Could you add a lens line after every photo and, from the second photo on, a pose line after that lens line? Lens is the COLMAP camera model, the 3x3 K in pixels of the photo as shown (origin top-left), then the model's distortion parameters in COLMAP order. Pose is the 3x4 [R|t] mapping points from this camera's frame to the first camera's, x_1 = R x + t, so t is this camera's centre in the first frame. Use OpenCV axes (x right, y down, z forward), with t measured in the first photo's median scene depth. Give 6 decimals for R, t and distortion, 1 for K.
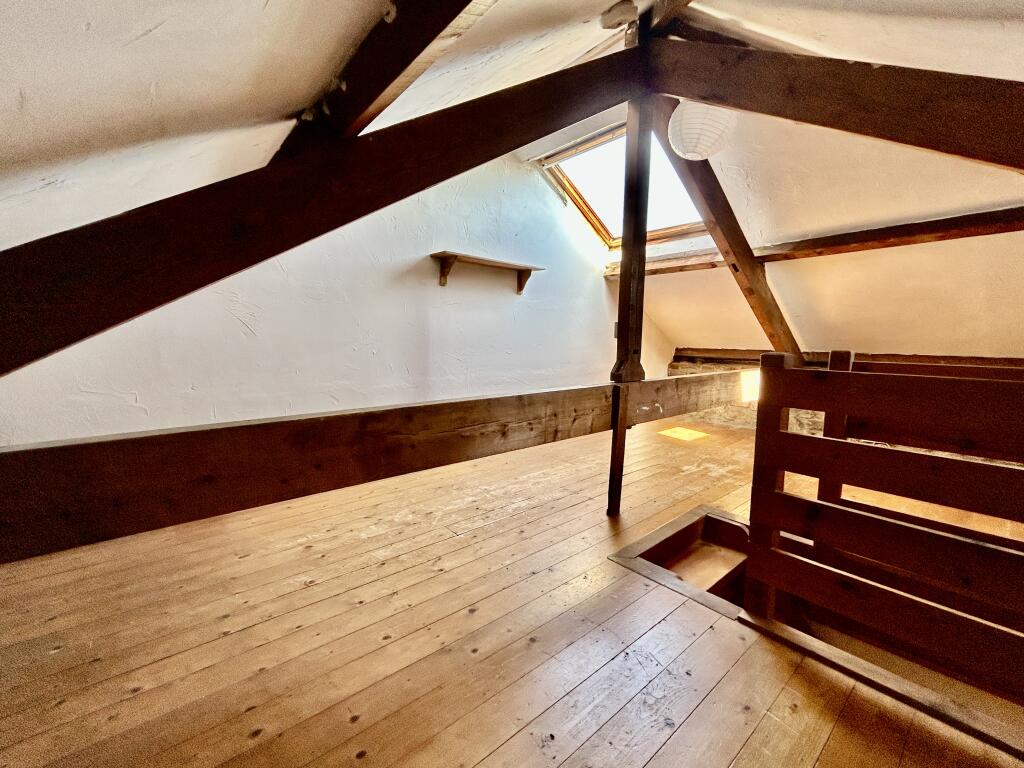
lens RADIAL K [[418.4, 0, 506.4], [0, 418.4, 382.8], [0, 0, 1]] dist [-0.001211, 0.001969]
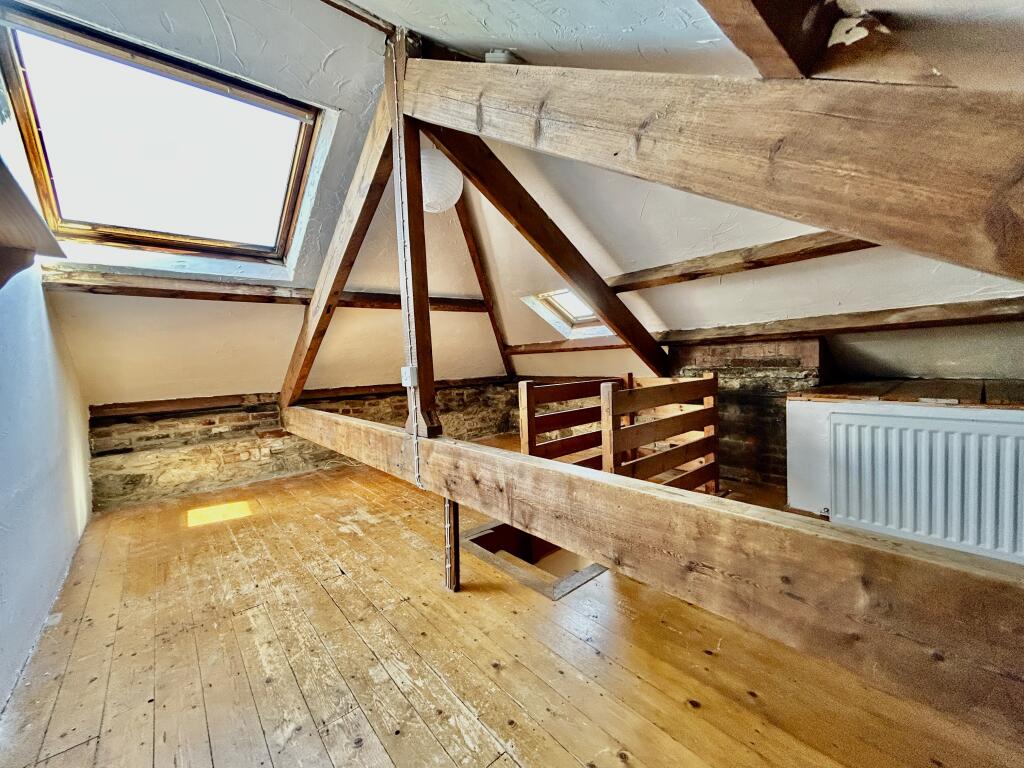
lens RADIAL K [[418.4, 0, 508.9], [0, 418.4, 383.2], [0, 0, 1]] dist [-0.001211, 0.001969]
pose [[-0.016276, -0.064289, 0.997799, -0.445646], [0.154436, 0.985793, 0.066035, -0.108689], [-0.987869, 0.155171, -0.006116, 0.640364]]
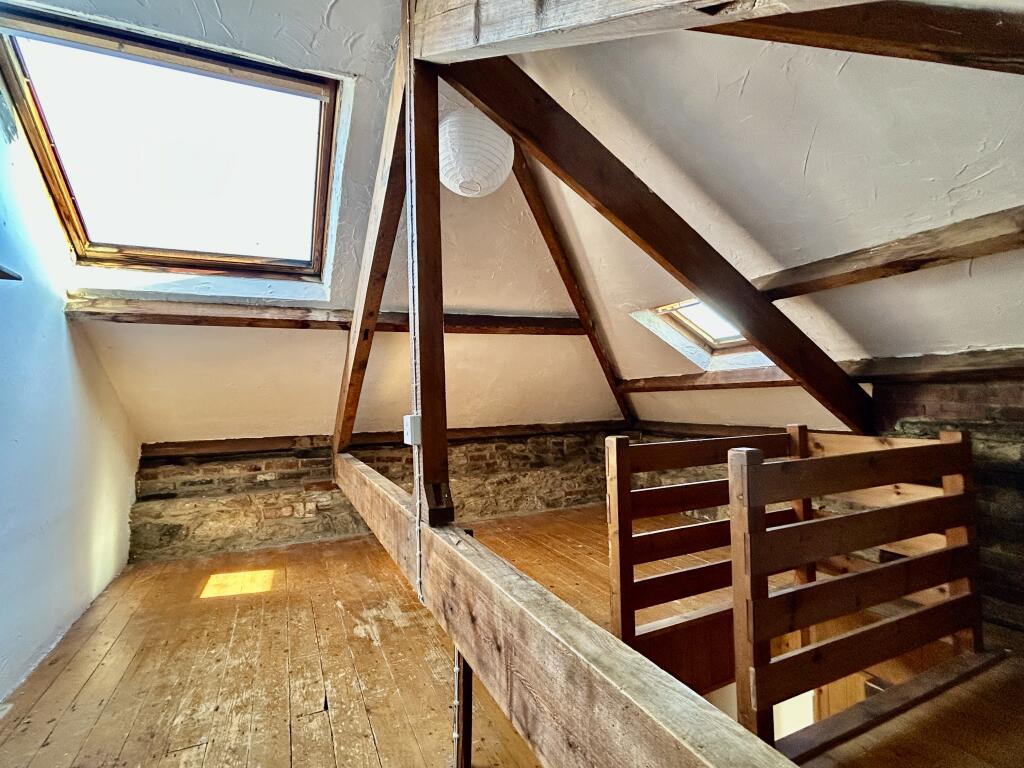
lens RADIAL K [[509.1, 0, 505.5], [0, 509.1, 382.2], [0, 0, 1]] dist [-0.006928, 0.007086]
pose [[0.264916, 0.016042, 0.964138, -0.279637], [0.138513, 0.988859, -0.054512, -0.106644], [-0.954271, 0.147986, 0.259742, 0.546645]]
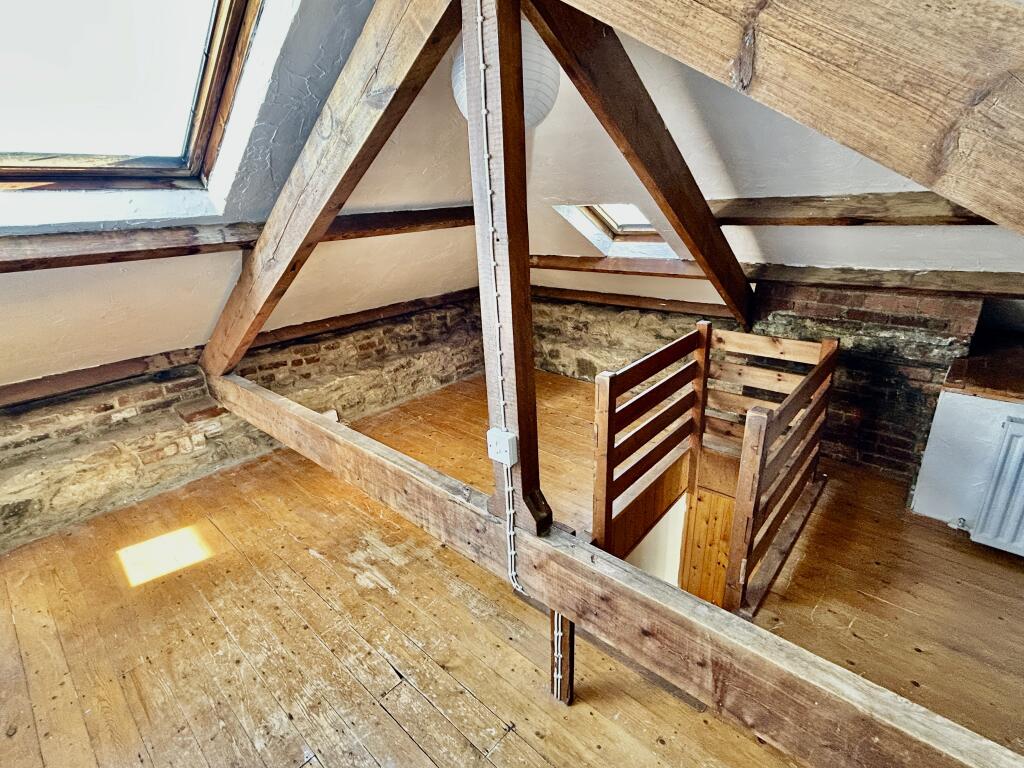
lens RADIAL K [[509.1, 0, 507.6], [0, 509.1, 381.7], [0, 0, 1]] dist [-0.006928, 0.007086]
pose [[-0.140827, -0.339171, 0.930124, -0.239486], [0.155774, 0.920194, 0.359135, -0.346273], [-0.977703, 0.195465, -0.076754, 0.812600]]
